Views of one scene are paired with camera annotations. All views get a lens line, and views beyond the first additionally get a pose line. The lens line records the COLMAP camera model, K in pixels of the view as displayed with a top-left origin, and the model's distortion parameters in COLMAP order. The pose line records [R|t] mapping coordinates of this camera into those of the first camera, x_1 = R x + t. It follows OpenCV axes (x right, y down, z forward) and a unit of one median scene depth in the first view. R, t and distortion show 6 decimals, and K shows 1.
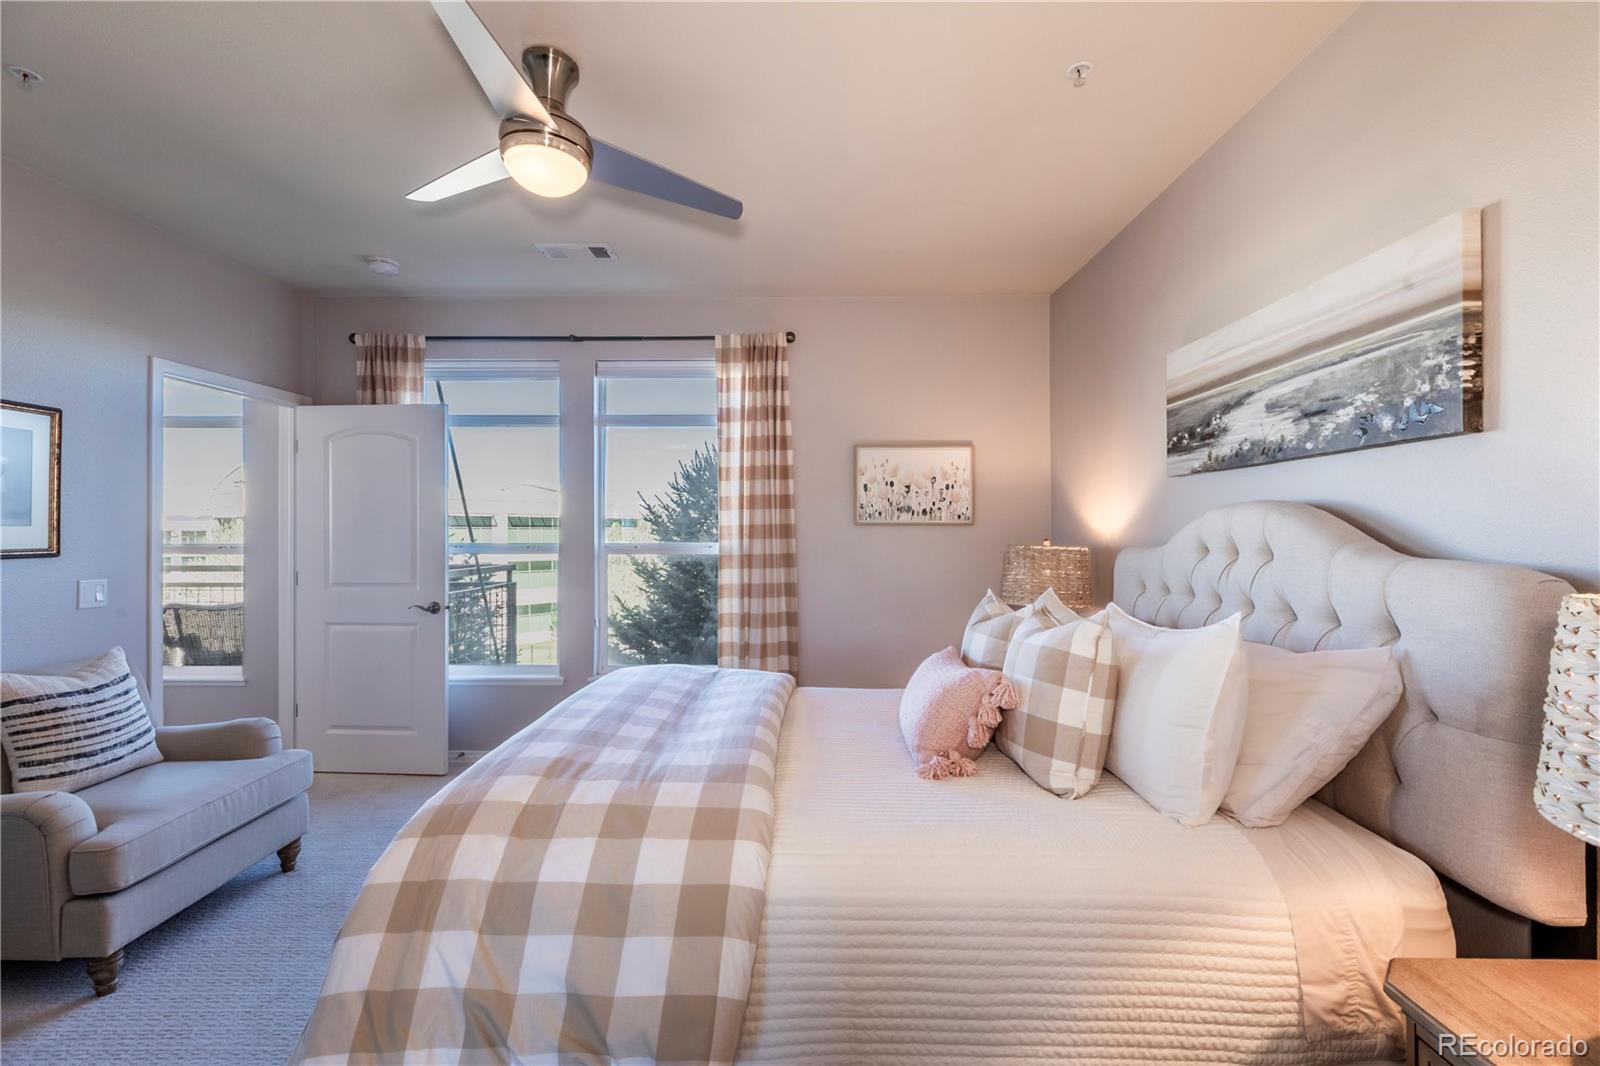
lens RADIAL K [[736.4, 0, 802.3], [0, 736.4, 526.8], [0, 0, 1]] dist [-0.048957, 0.015395]
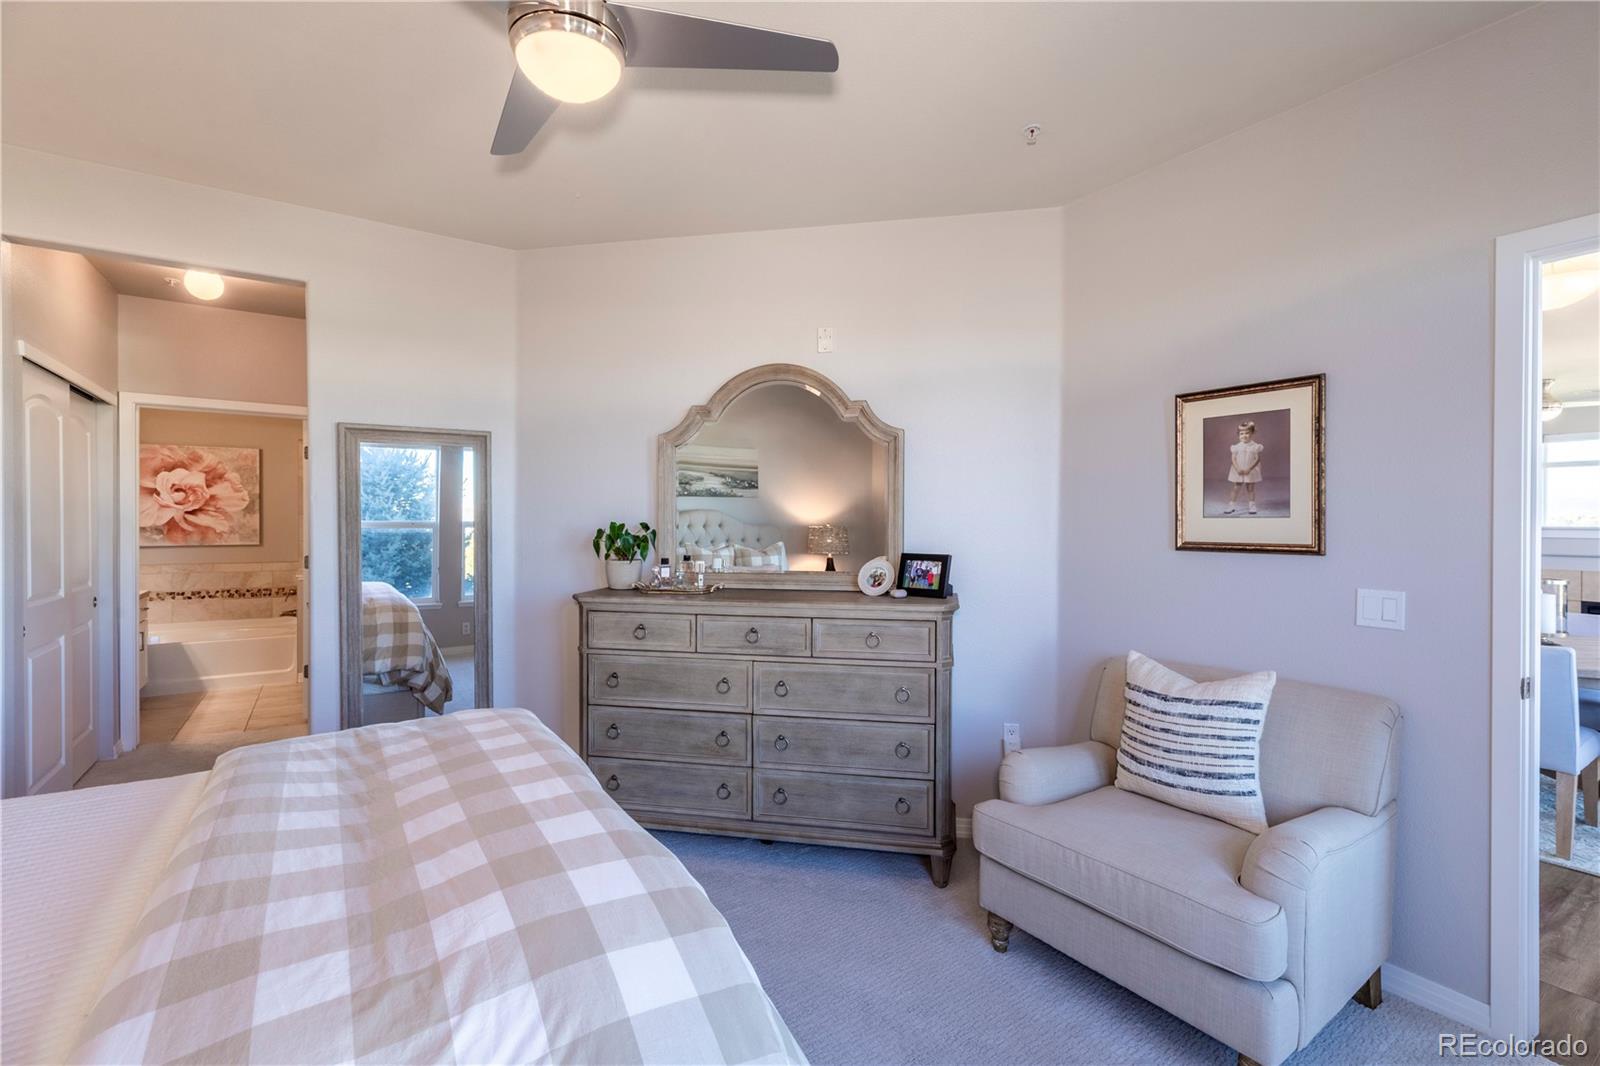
lens RADIAL K [[714.0, 0, 803.0], [0, 714.0, 527.2], [0, 0, 1]] dist [0.003331, -0.000028]
pose [[-0.812643, 0.001275, -0.582761, -0.095085], [0.001608, 0.999999, -0.000054, 0.010803], [0.582760, -0.000981, -0.812644, 1.568020]]
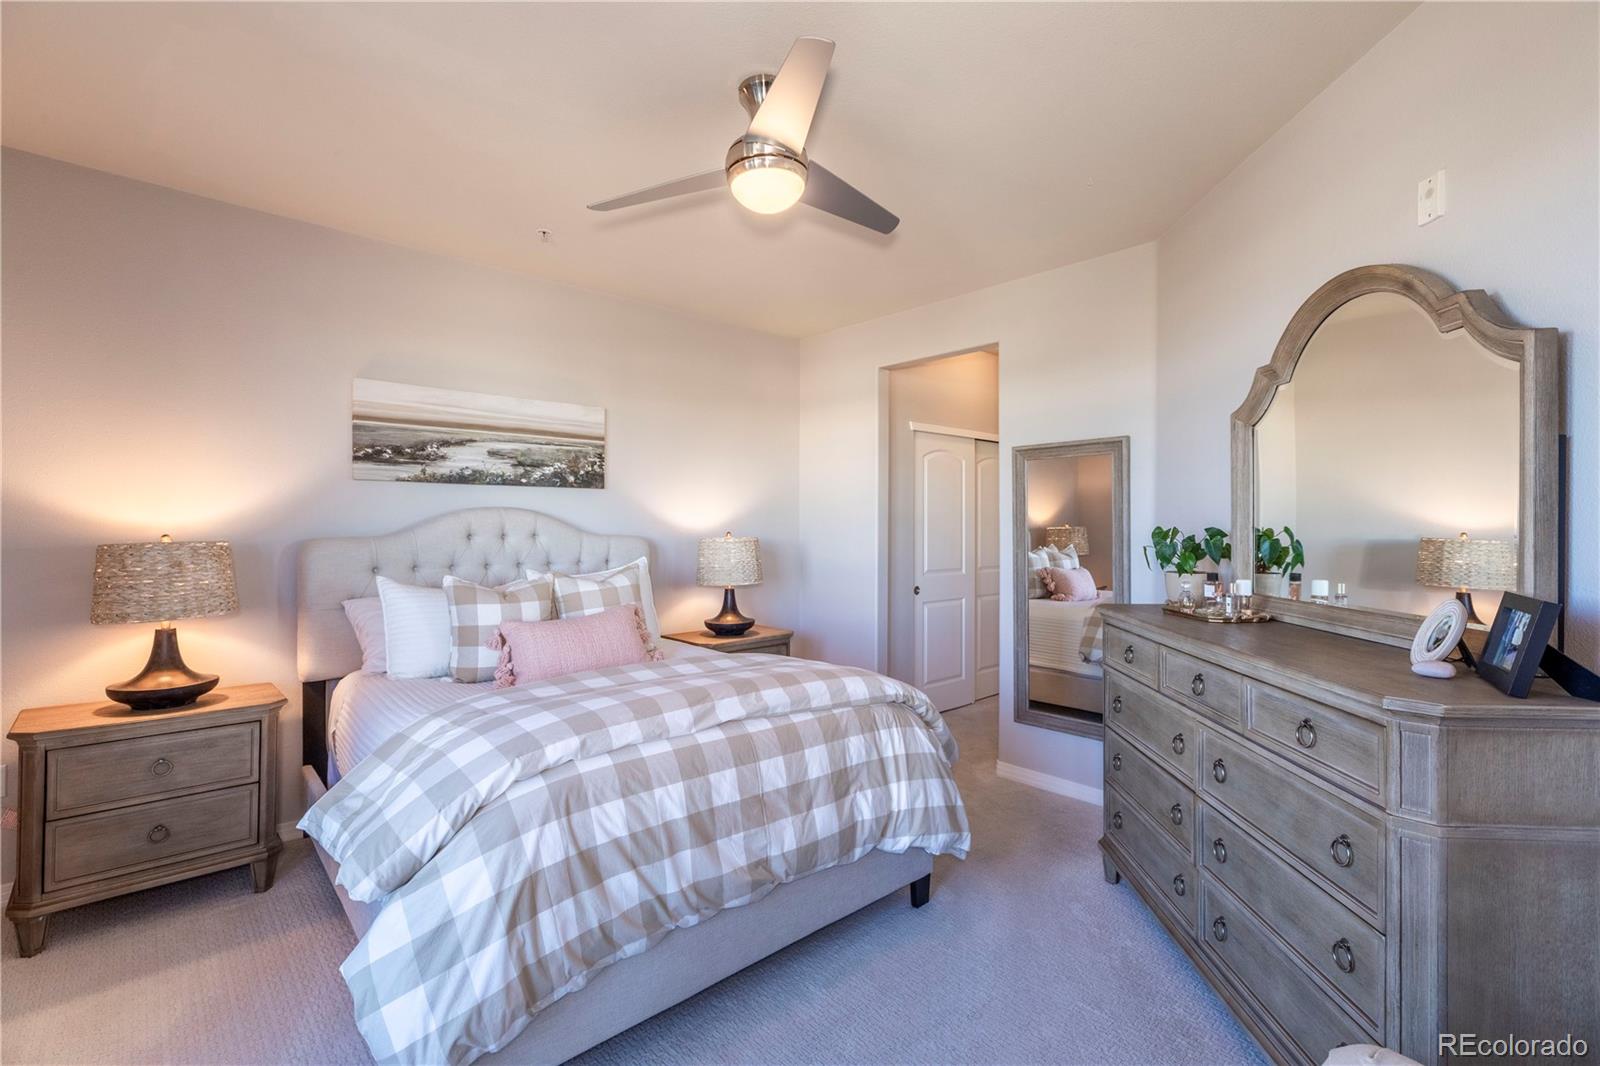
lens RADIAL K [[714.0, 0, 803.0], [0, 714.0, 527.2], [0, 0, 1]] dist [0.003331, -0.000028]
pose [[-0.681387, -0.006255, 0.731896, -1.042665], [-0.009676, 0.999953, -0.000462, 0.006724], [-0.731859, -0.007397, -0.681416, 1.485402]]
